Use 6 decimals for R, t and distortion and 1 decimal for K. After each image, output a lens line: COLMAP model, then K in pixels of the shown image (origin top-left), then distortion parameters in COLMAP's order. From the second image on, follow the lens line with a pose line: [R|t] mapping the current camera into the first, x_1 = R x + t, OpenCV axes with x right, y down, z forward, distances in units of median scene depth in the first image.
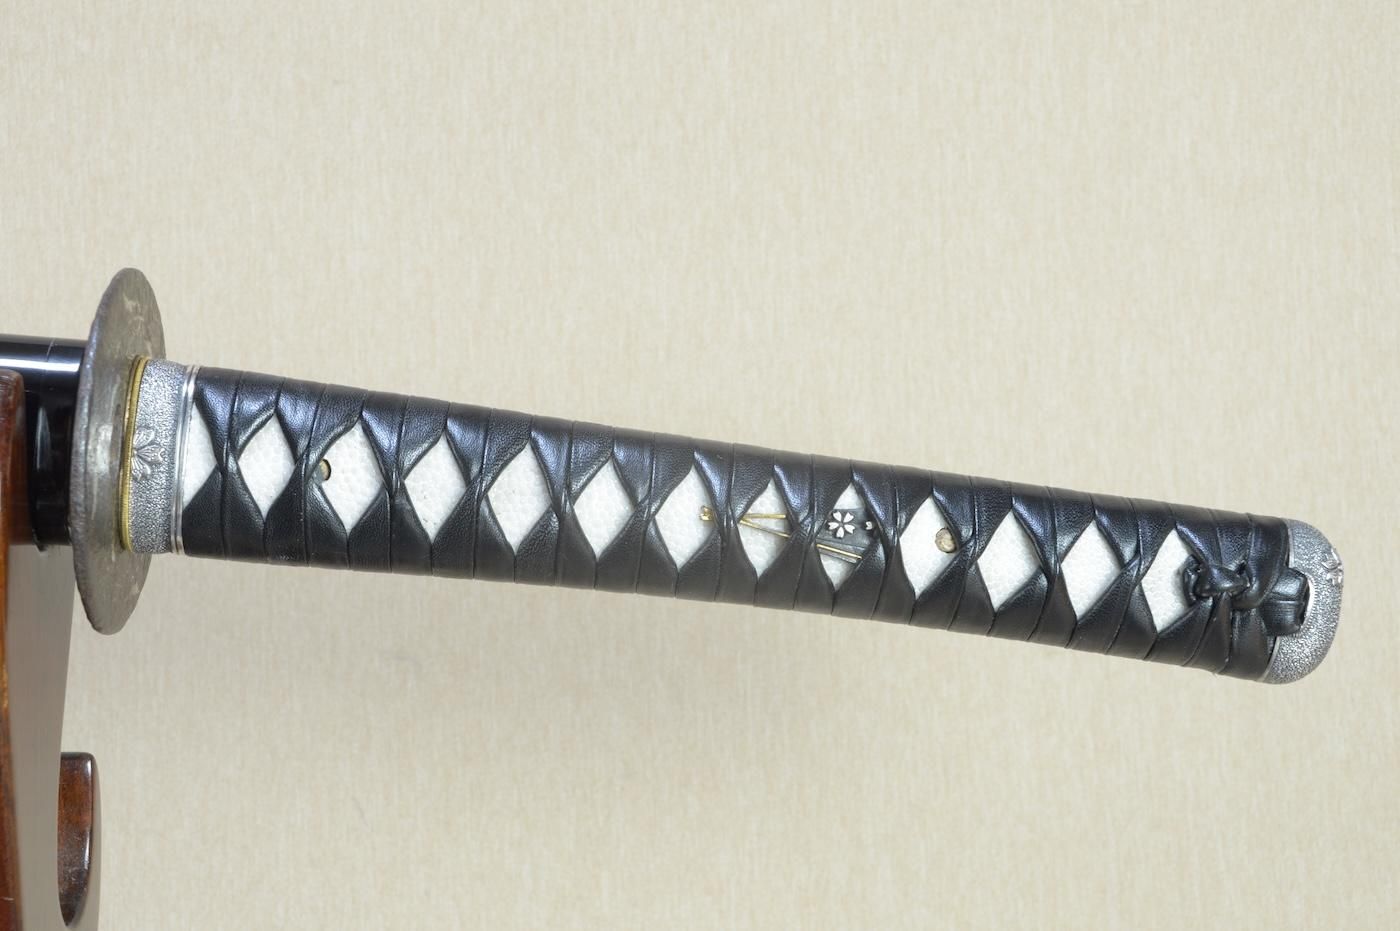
lens RADIAL K [[2046.9, 0, 722.4], [0, 2046.9, 471.5], [0, 0, 1]] dist [0.143022, 0.000000]
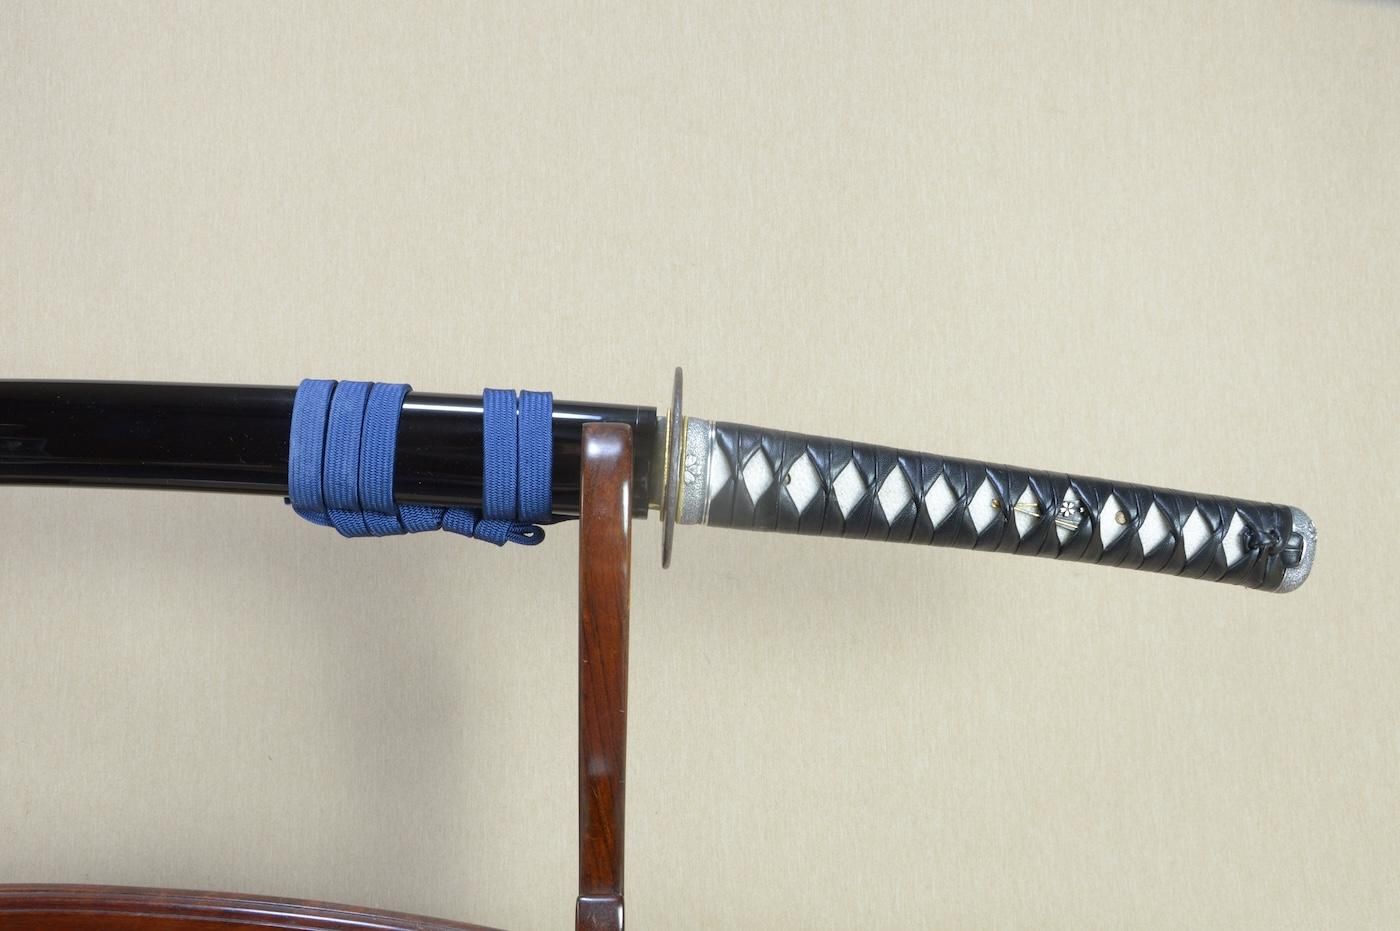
lens RADIAL K [[1095.7, 0, 705.1], [0, 1095.7, 464.3], [0, 0, 1]] dist [-0.163648, 0.097342]
pose [[0.999940, 0.003622, -0.010346, -0.250563], [-0.003663, 0.999985, -0.003960, -0.009248], [0.010331, 0.003997, 0.999939, 0.041775]]
